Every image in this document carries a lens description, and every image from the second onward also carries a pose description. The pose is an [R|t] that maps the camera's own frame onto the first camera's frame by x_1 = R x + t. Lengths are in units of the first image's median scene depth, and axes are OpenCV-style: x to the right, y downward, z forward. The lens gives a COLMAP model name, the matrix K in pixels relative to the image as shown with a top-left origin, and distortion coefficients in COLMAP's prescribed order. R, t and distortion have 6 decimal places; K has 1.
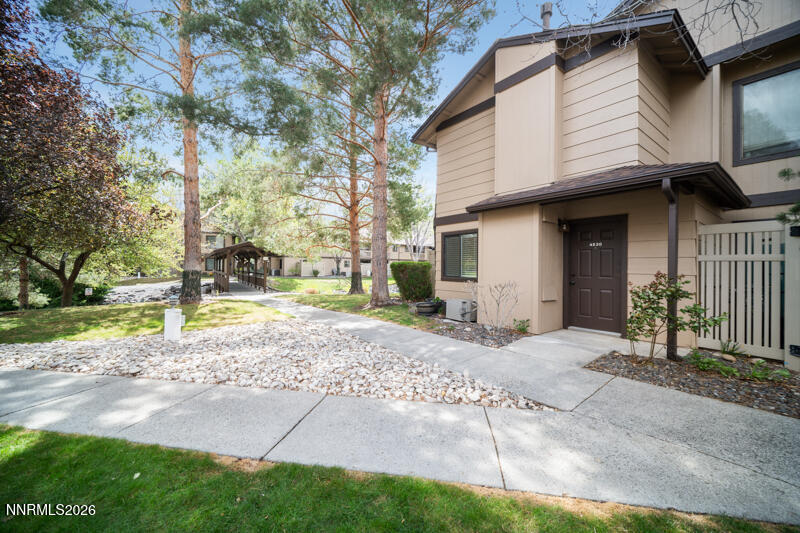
lens RADIAL K [[315.5, 0, 398.1], [0, 315.5, 265.3], [0, 0, 1]] dist [-0.000898, -0.000366]
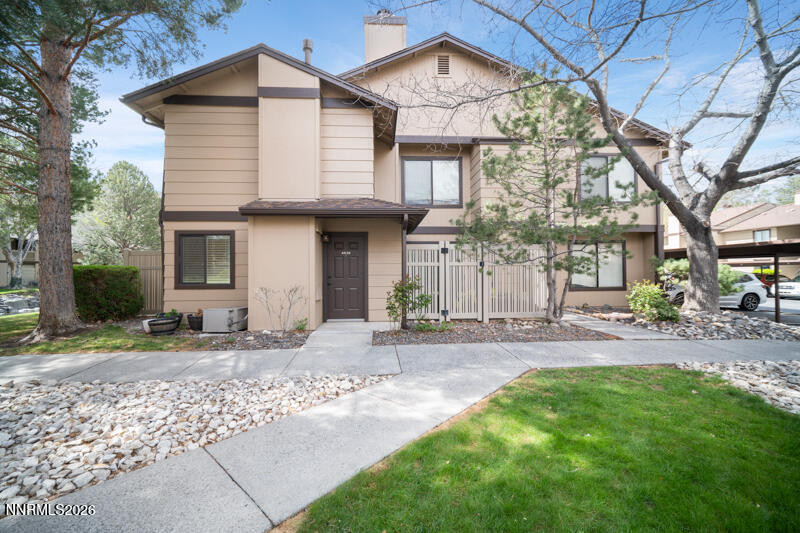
lens RADIAL K [[315.5, 0, 398.1], [0, 315.5, 265.3], [0, 0, 1]] dist [-0.000898, -0.000366]
pose [[0.561803, -0.002489, 0.827267, -0.302532], [0.007758, 0.999967, -0.002260, -0.010003], [-0.827235, 0.007687, 0.561804, 0.097778]]
